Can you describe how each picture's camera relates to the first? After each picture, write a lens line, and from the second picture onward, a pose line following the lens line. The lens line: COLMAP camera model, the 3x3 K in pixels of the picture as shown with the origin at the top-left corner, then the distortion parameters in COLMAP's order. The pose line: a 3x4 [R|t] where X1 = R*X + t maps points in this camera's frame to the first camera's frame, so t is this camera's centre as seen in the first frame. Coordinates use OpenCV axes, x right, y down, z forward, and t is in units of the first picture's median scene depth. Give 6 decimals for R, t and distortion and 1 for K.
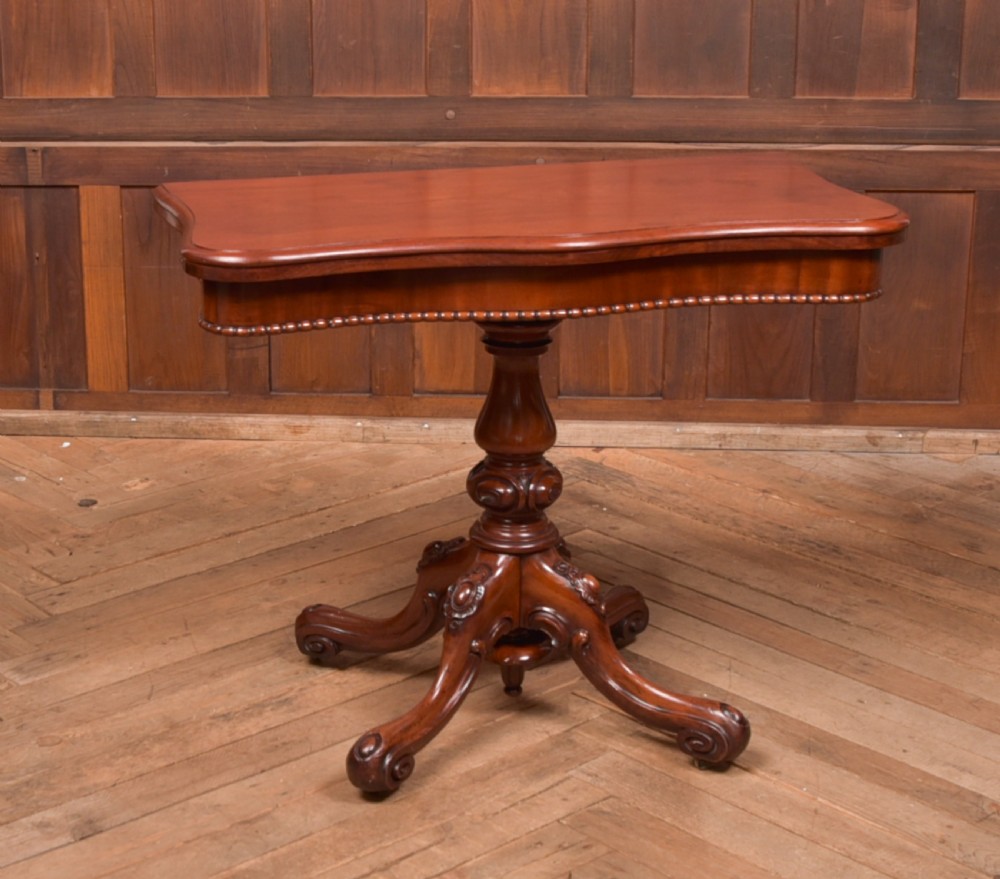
lens RADIAL K [[2019.2, 0, 260.0], [0, 2019.2, 370.0], [0, 0, 1]] dist [-0.125779, 0.139011]
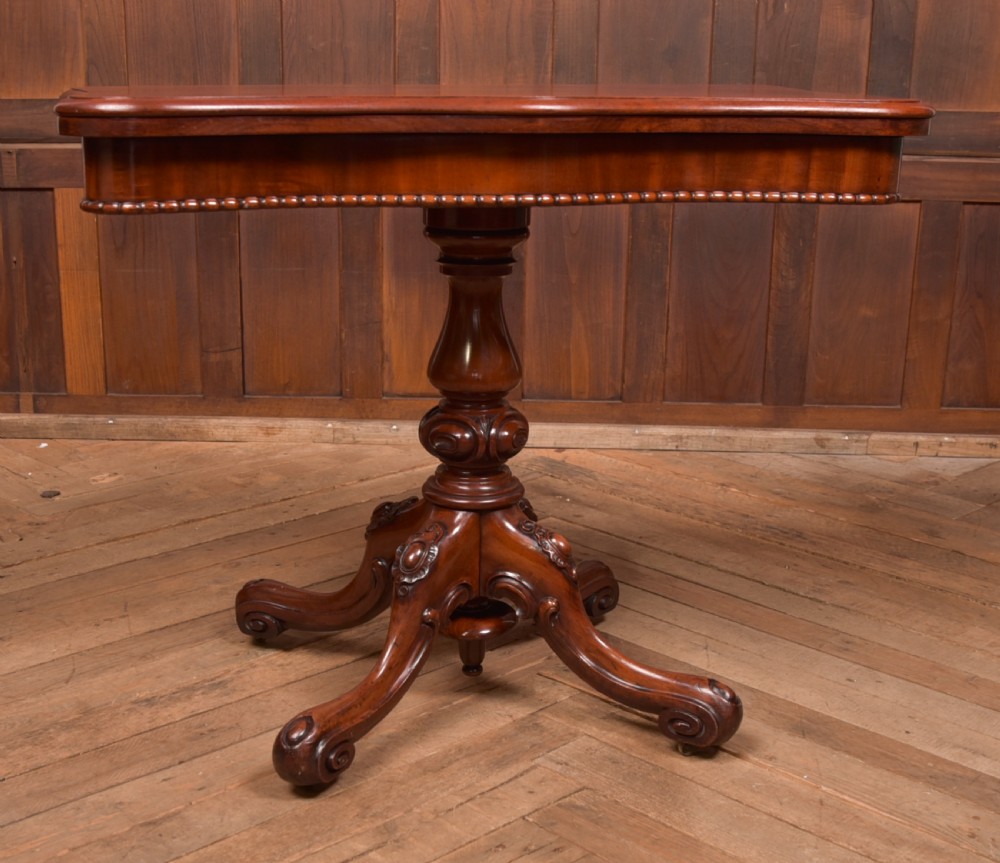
lens RADIAL K [[1456.8, 0, 441.7], [0, 1456.8, 523.9], [0, 0, 1]] dist [-0.128396, 0.131868]
pose [[0.995629, 0.000636, 0.093391, 0.039577], [-0.003832, 0.999413, 0.034050, 0.055482], [-0.093315, -0.034259, 0.995047, 0.274765]]
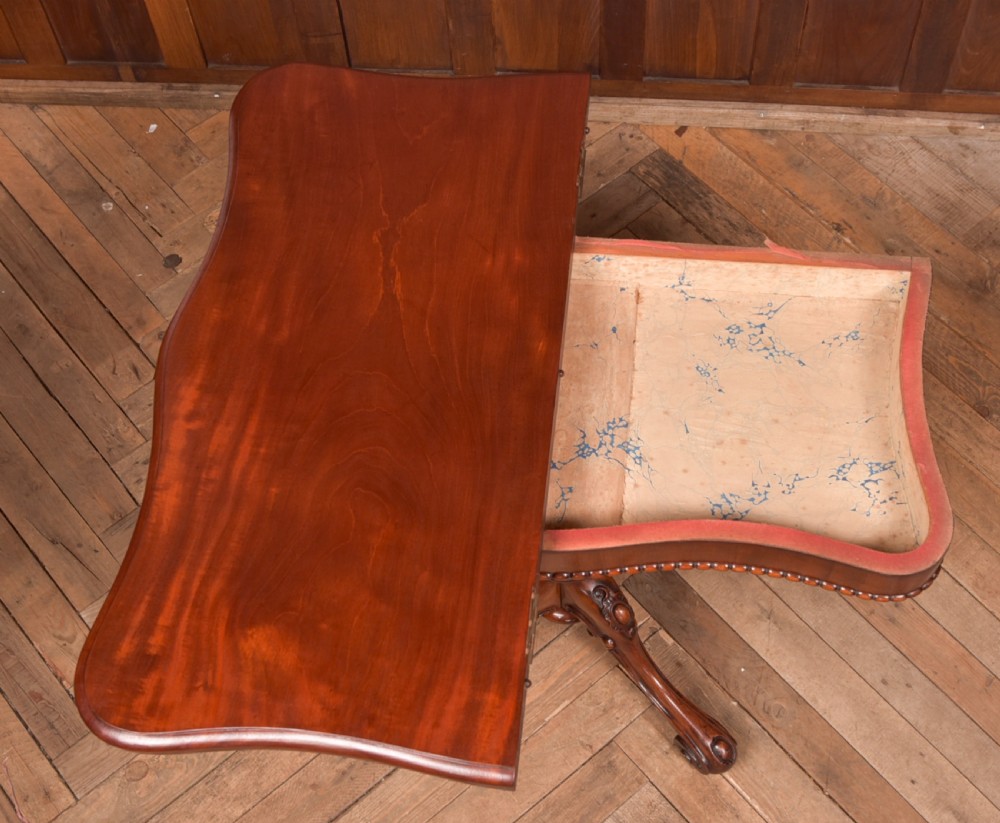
lens RADIAL K [[1375.1, 0, 538.6], [0, 1375.1, 407.2], [0, 0, 1]] dist [-0.109342, 0.067412]
pose [[0.998638, -0.045323, 0.025856, 0.077814], [0.015811, 0.735059, 0.677819, -0.342764], [-0.049726, -0.676487, 0.734774, 0.435293]]
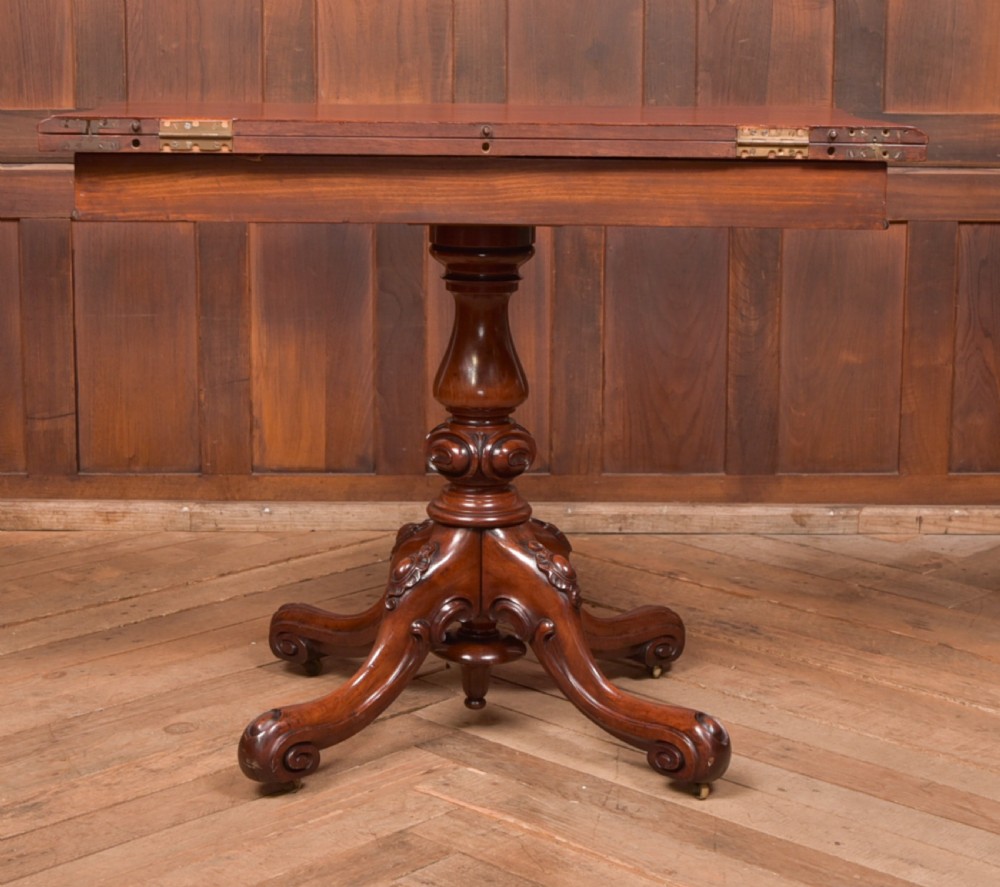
lens RADIAL K [[2107.7, 0, 470.1], [0, 2107.7, 317.8], [0, 0, 1]] dist [-0.090085, 0.144334]
pose [[0.991526, 0.004865, 0.129815, 0.056463], [0.012453, 0.991137, -0.132260, 0.069368], [-0.129308, 0.132756, 0.982678, 0.143797]]
